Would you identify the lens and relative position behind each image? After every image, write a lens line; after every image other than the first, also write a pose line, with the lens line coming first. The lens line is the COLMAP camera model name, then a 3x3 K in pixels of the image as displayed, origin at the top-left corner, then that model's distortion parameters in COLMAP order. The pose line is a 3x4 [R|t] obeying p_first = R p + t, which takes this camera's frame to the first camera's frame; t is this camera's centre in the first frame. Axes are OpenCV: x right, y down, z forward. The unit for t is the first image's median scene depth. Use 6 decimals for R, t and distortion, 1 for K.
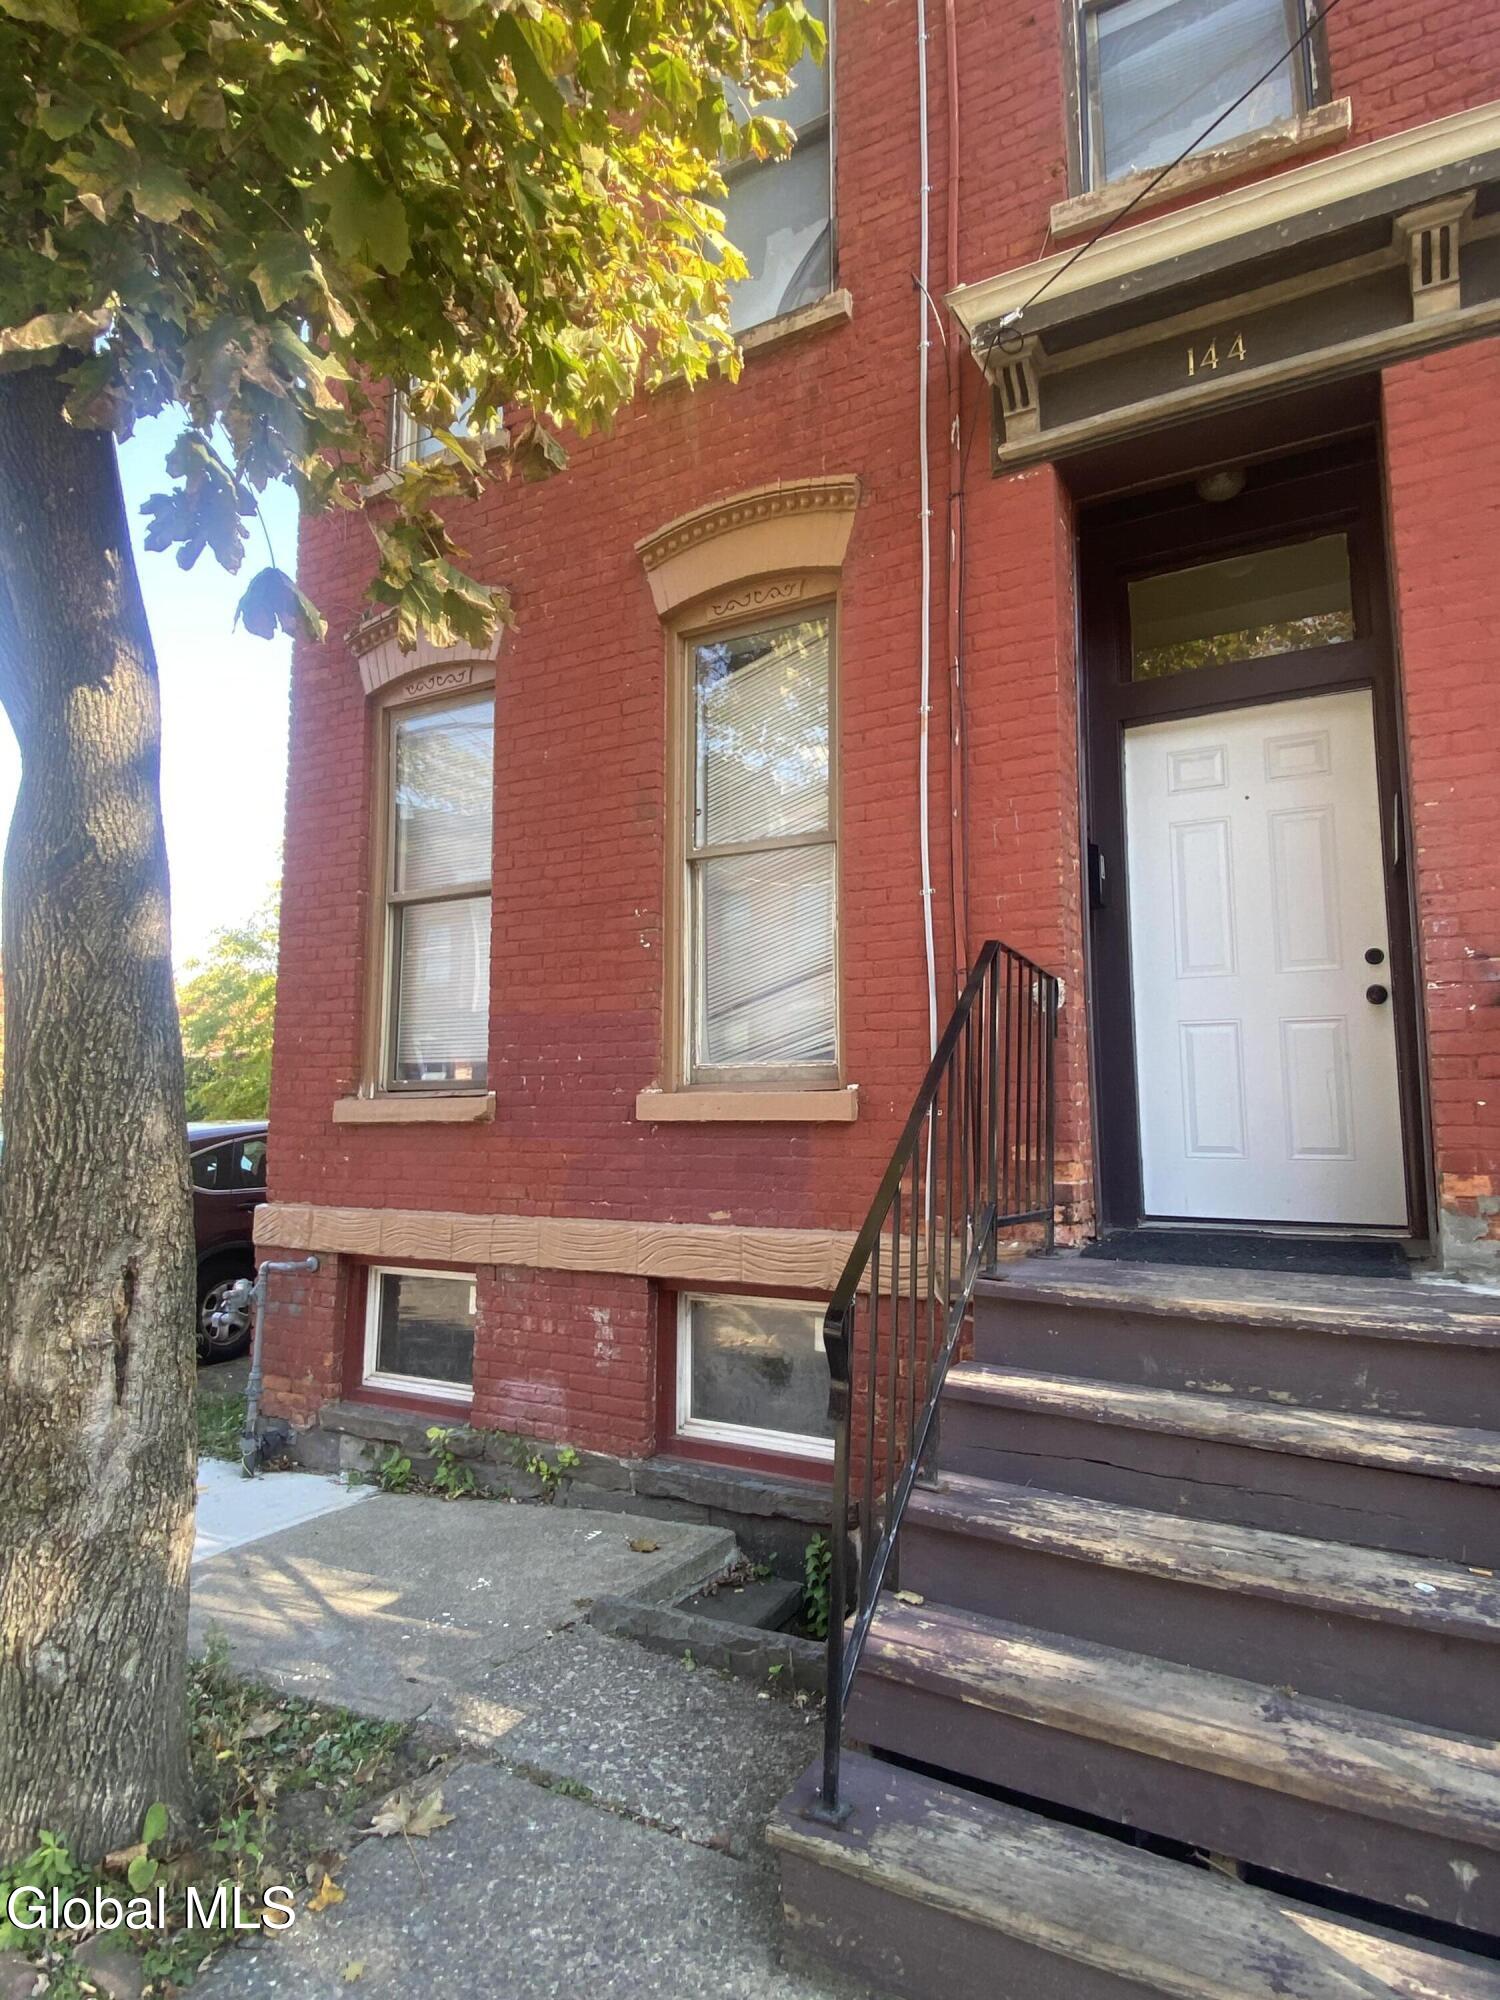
lens RADIAL K [[1081.6, 0, 750.0], [0, 1081.6, 1000.0], [0, 0, 1]] dist [0.021252, -0.000292]
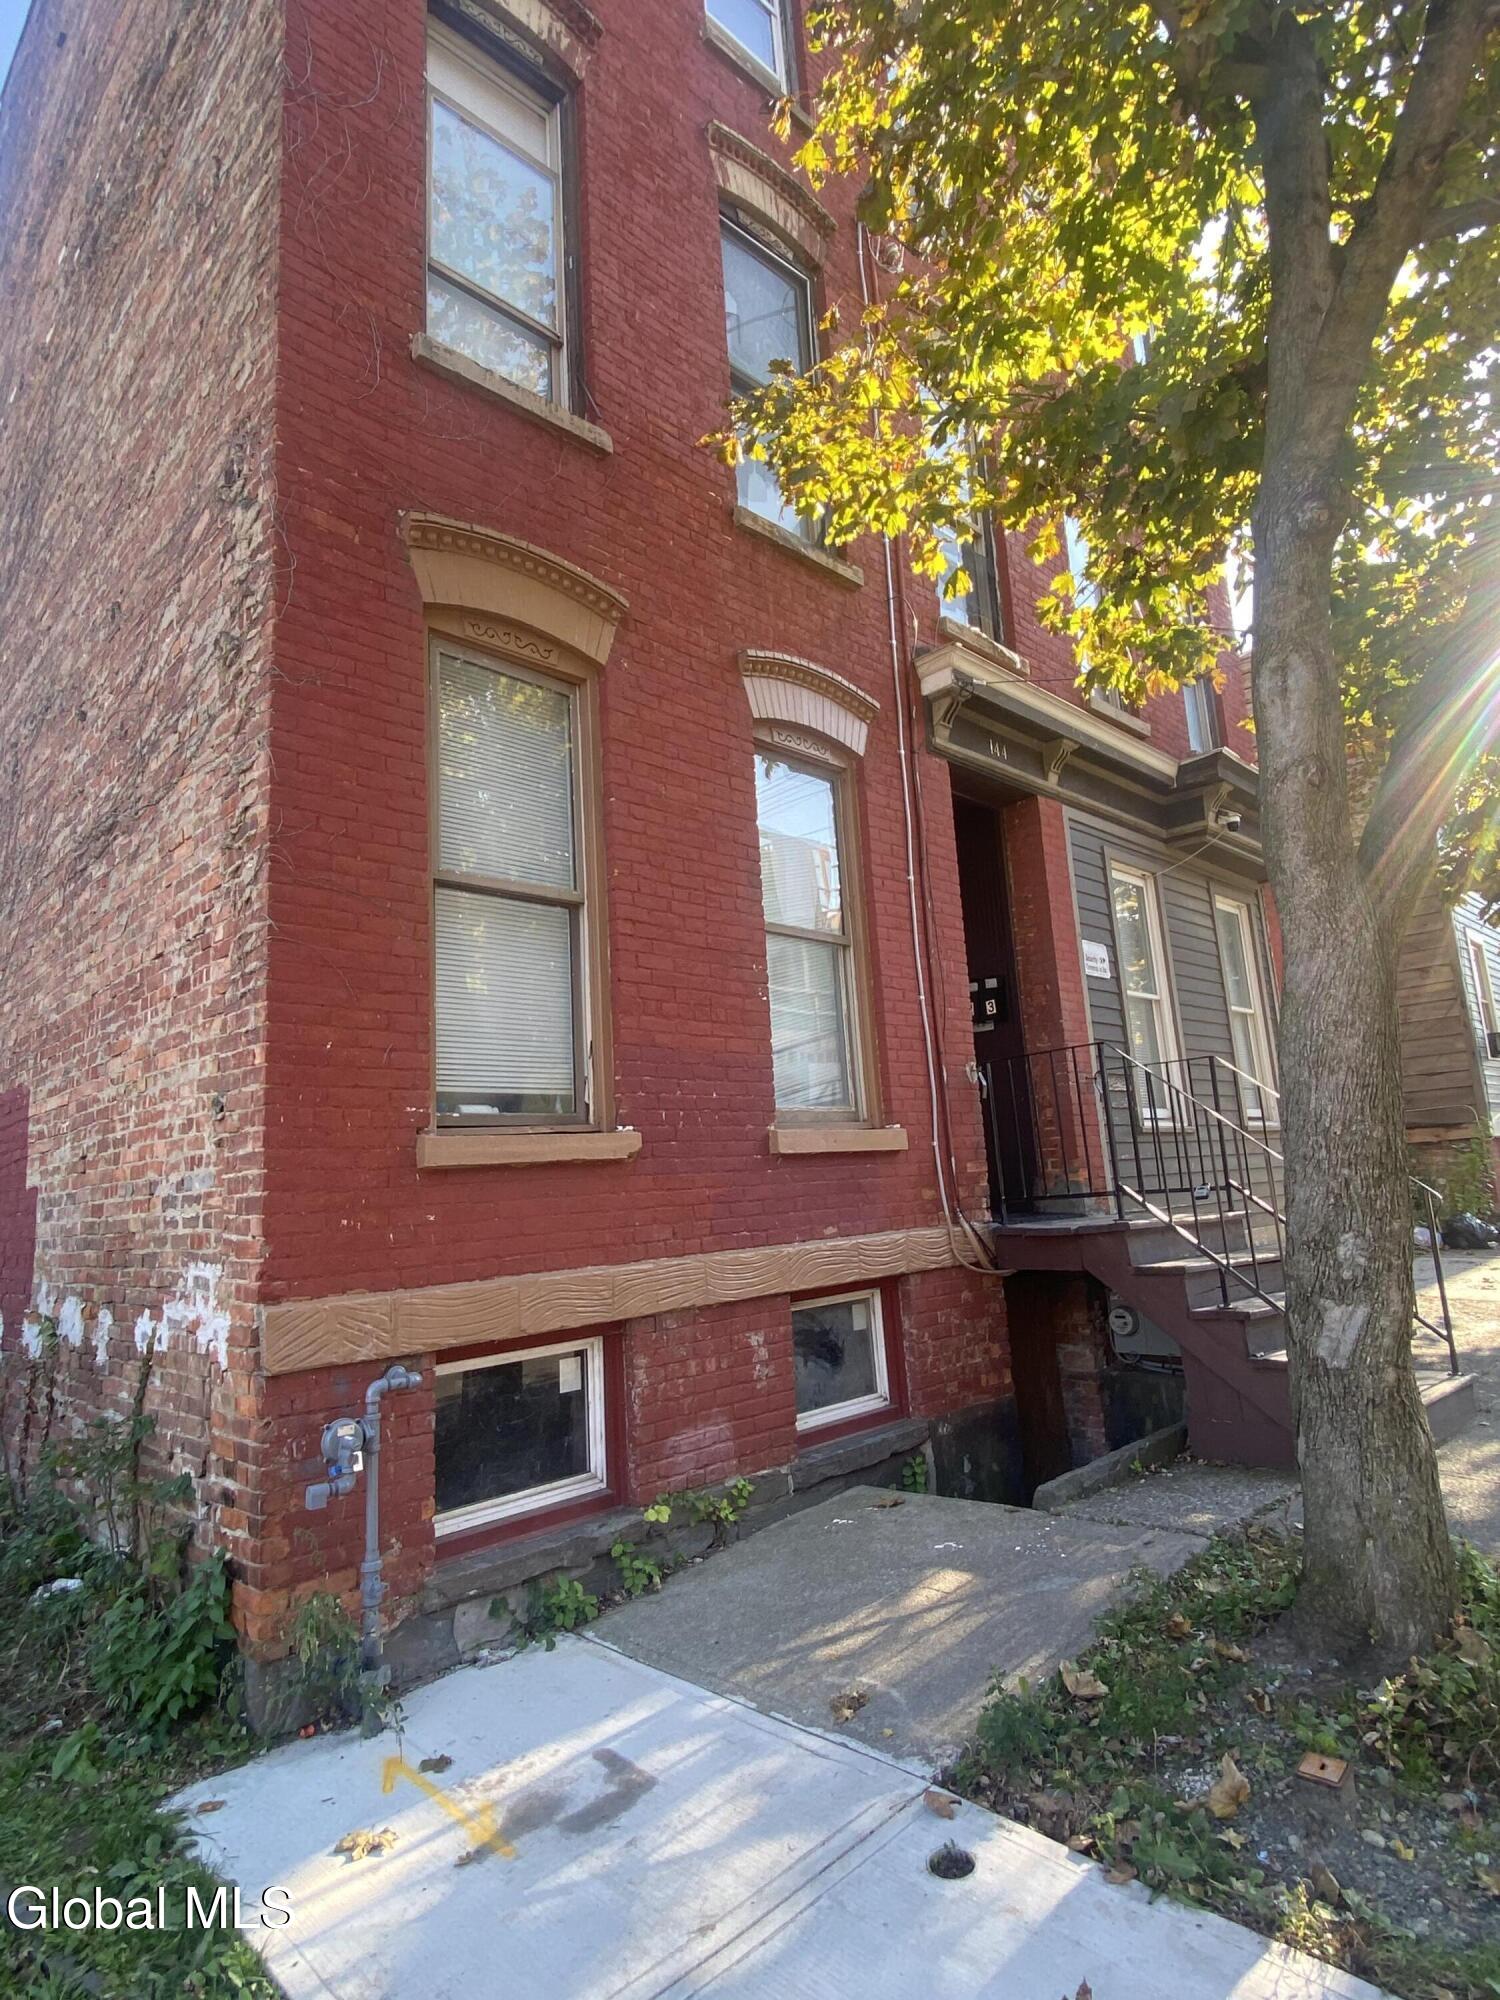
lens RADIAL K [[1081.6, 0, 750.0], [0, 1081.6, 1000.0], [0, 0, 1]] dist [0.021252, -0.000292]
pose [[0.294856, 0.148048, 0.944003, -1.264839], [-0.047529, 0.988974, -0.140256, 0.119208], [-0.954359, -0.003512, 0.298641, 0.733892]]
